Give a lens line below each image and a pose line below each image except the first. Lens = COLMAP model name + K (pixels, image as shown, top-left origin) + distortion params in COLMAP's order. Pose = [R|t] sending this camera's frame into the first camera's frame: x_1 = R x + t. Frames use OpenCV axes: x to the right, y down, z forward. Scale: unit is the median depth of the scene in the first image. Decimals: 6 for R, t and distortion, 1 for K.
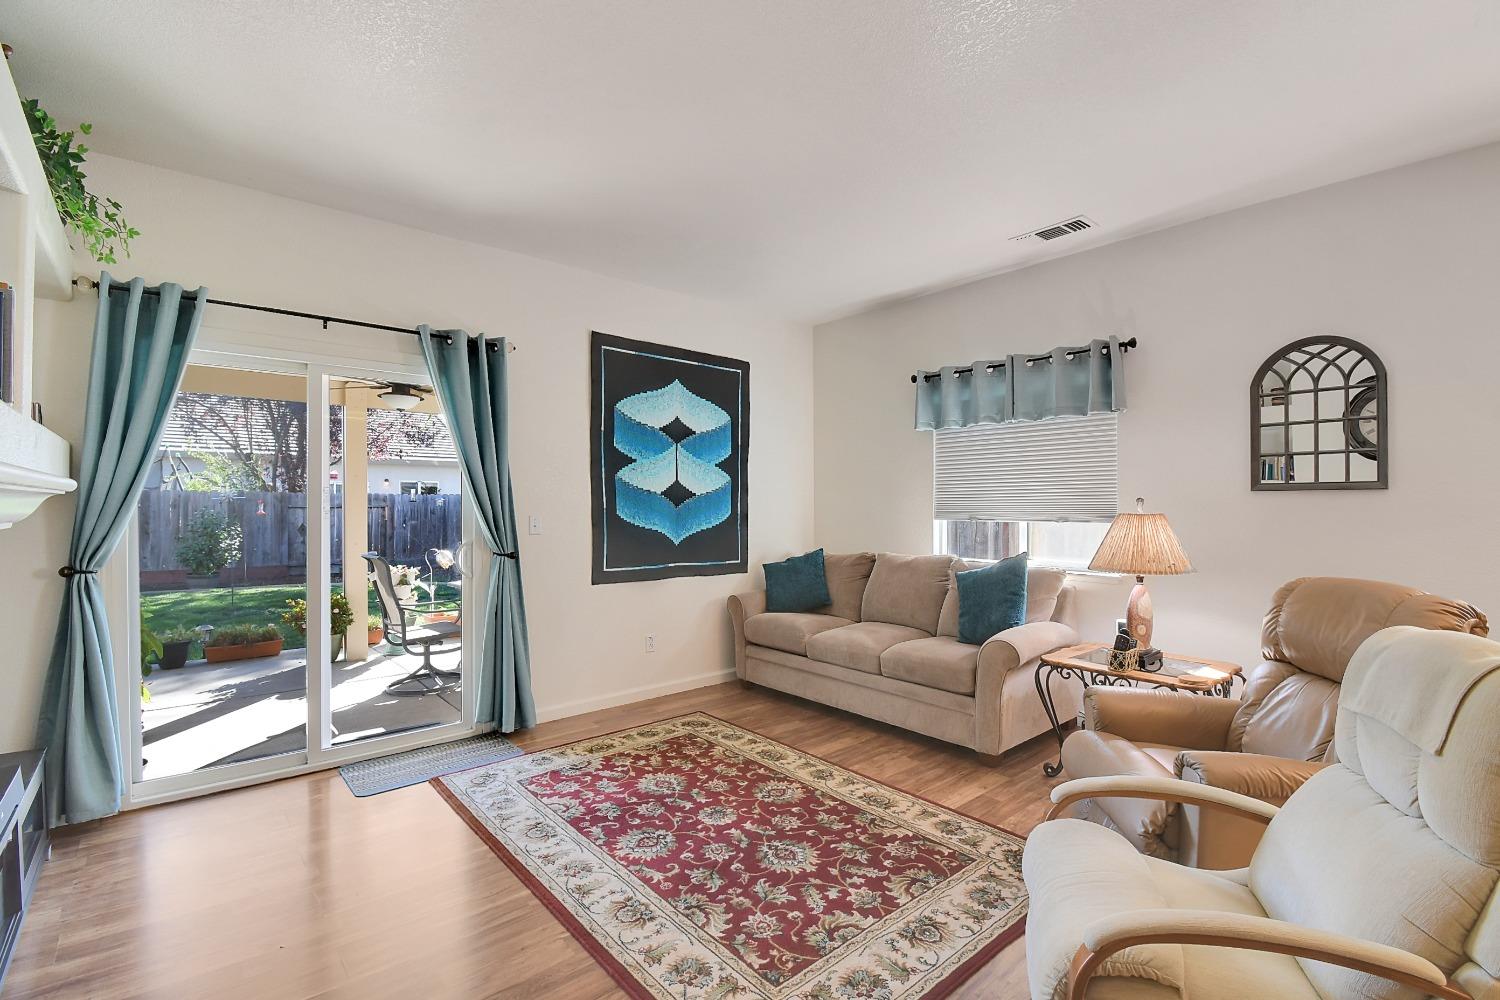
lens RADIAL K [[666.3, 0, 754.9], [0, 666.3, 502.6], [0, 0, 1]] dist [0.019085, -0.027216]
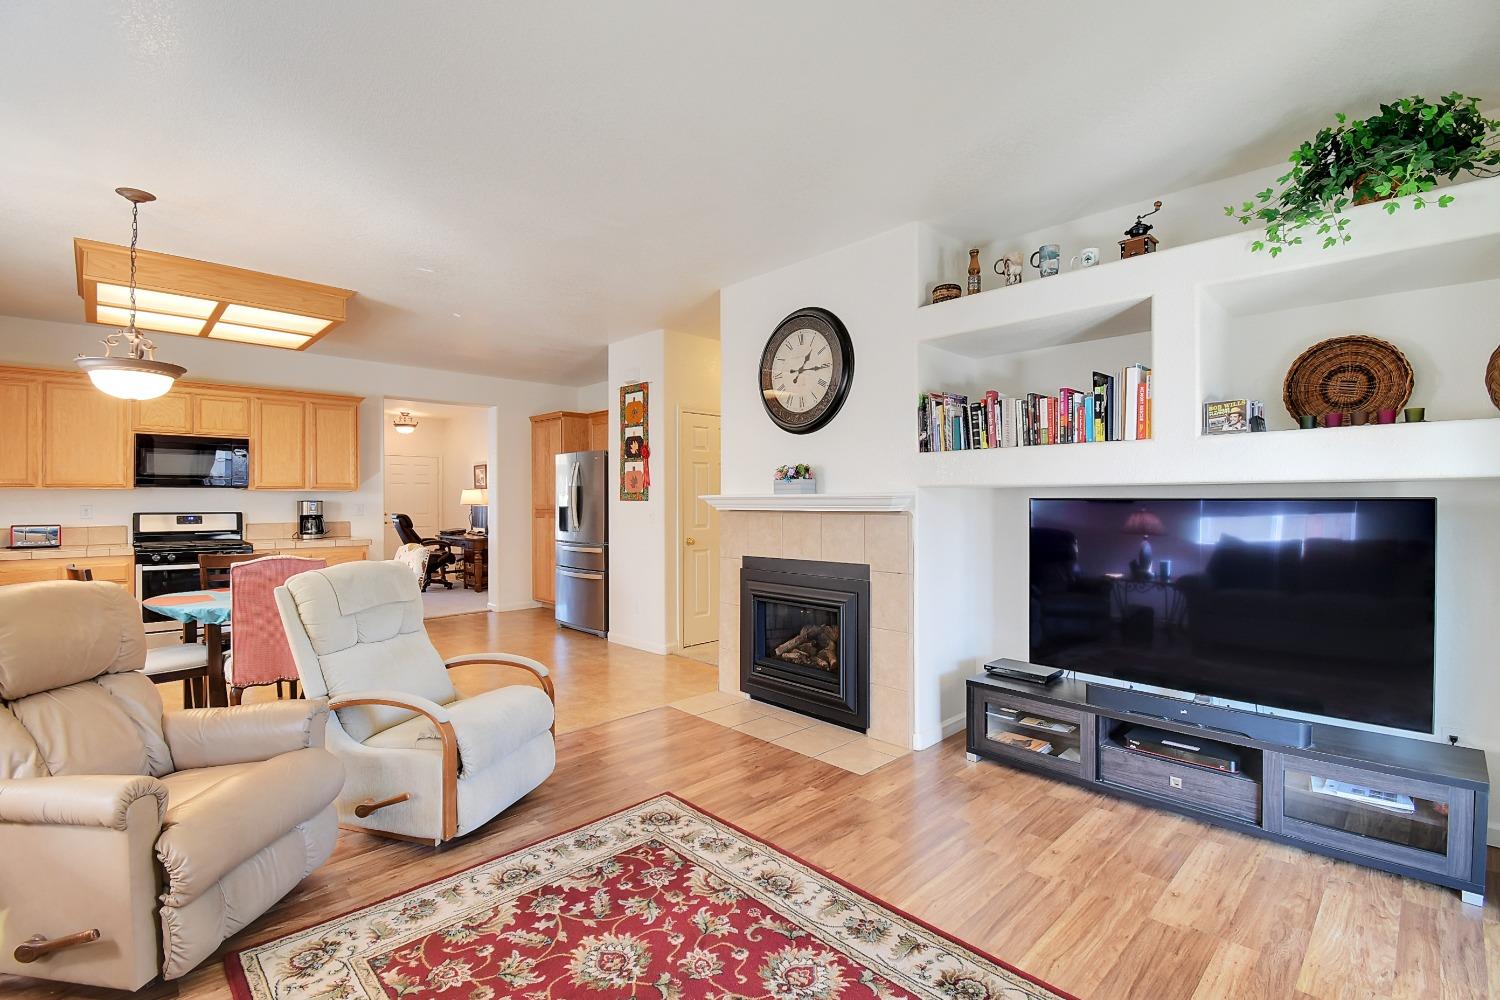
lens RADIAL K [[666.3, 0, 754.9], [0, 666.3, 502.6], [0, 0, 1]] dist [0.019085, -0.027216]
pose [[-0.998387, 0.004289, -0.056615, -0.061529], [0.004255, 0.999991, 0.000720, 0.001717], [0.056617, 0.000478, -0.998396, 1.420395]]
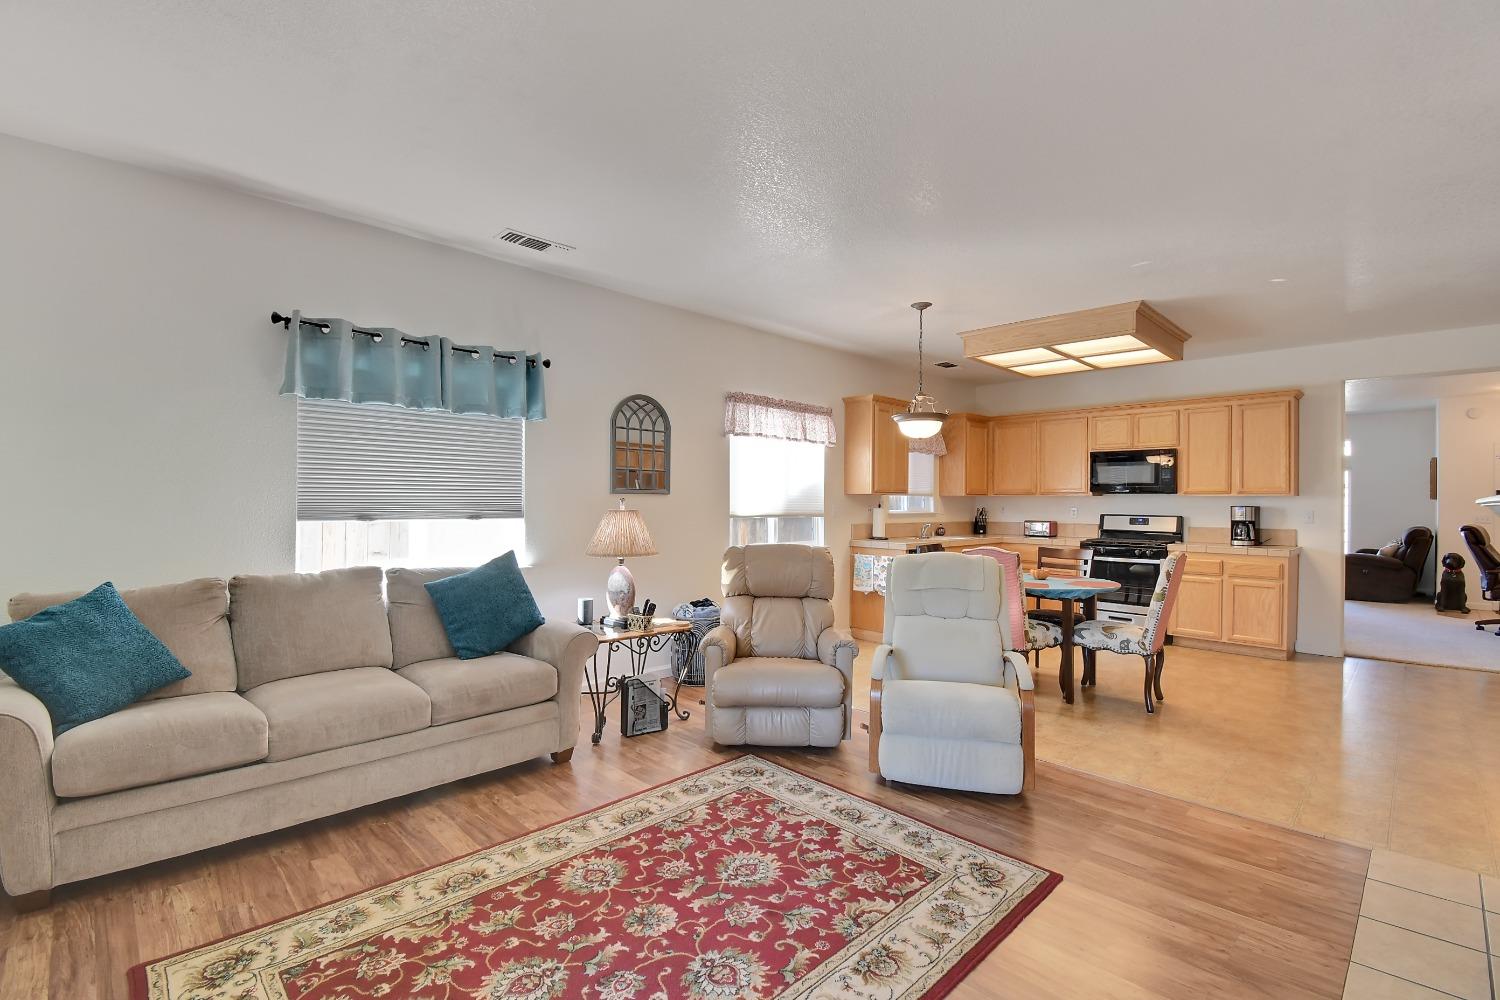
lens RADIAL K [[665.4, 0, 751.5], [0, 665.4, 501.8], [0, 0, 1]] dist [0.019878, -0.027080]
pose [[-0.057192, 0.002520, 0.998360, -0.731244], [-0.010729, 0.999938, -0.003138, 0.001452], [-0.998306, -0.010891, -0.057162, 0.844945]]
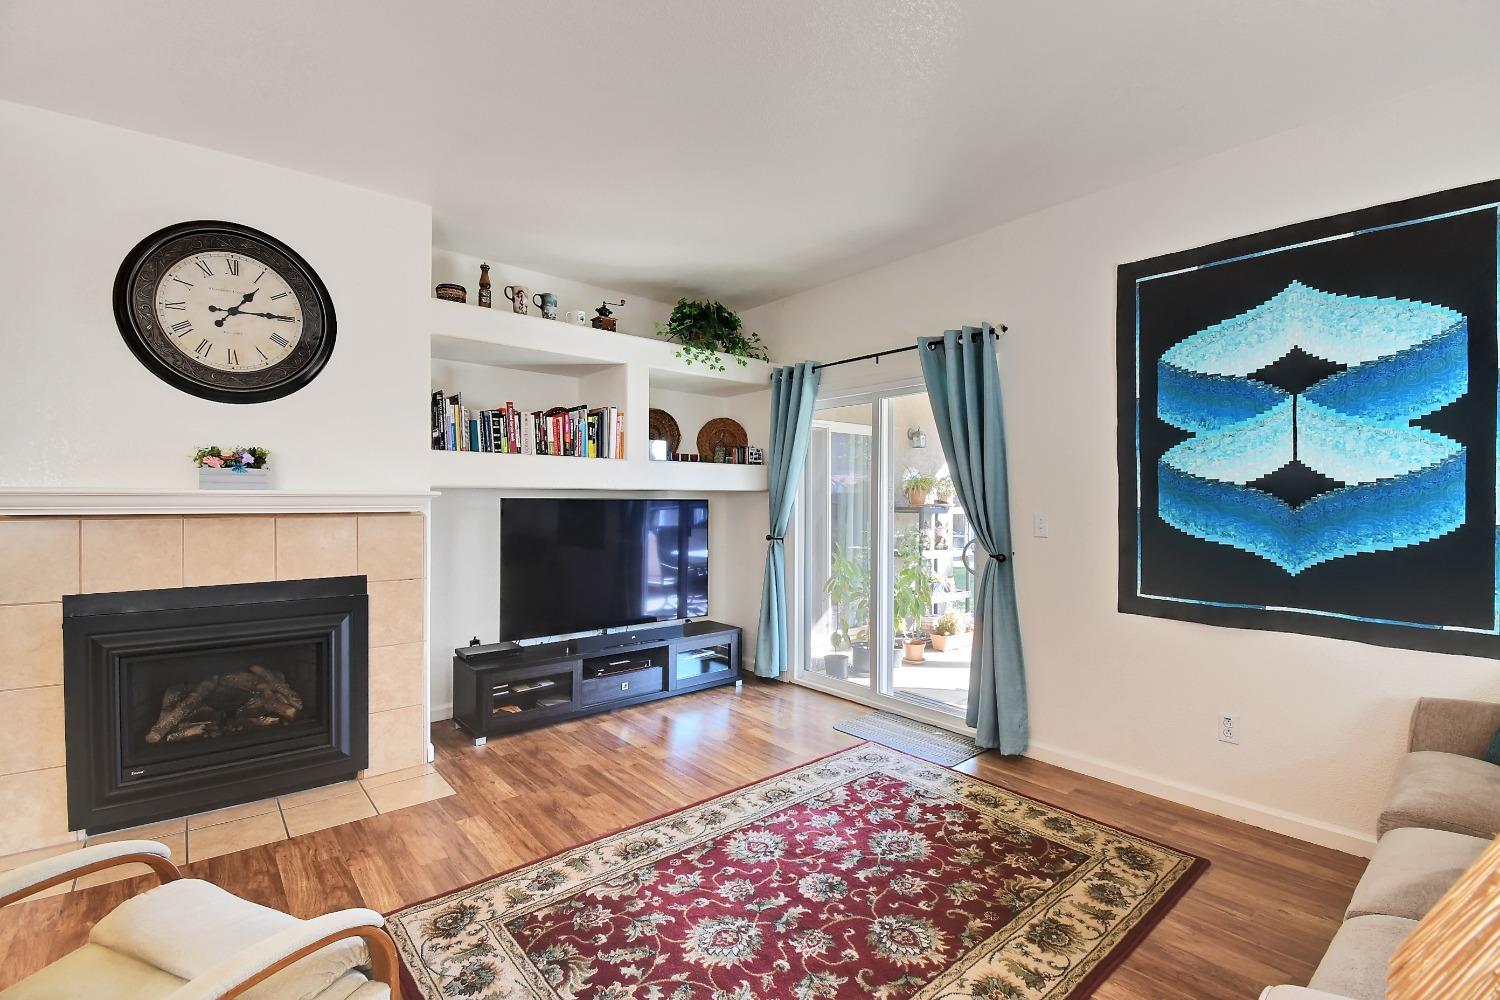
lens RADIAL K [[666.3, 0, 754.9], [0, 666.3, 502.6], [0, 0, 1]] dist [0.019085, -0.027216]
pose [[-0.009899, 0.005719, -0.999935, 0.677774], [-0.000176, 0.999984, 0.005721, -0.001352], [0.999951, 0.000233, -0.009898, 0.836550]]
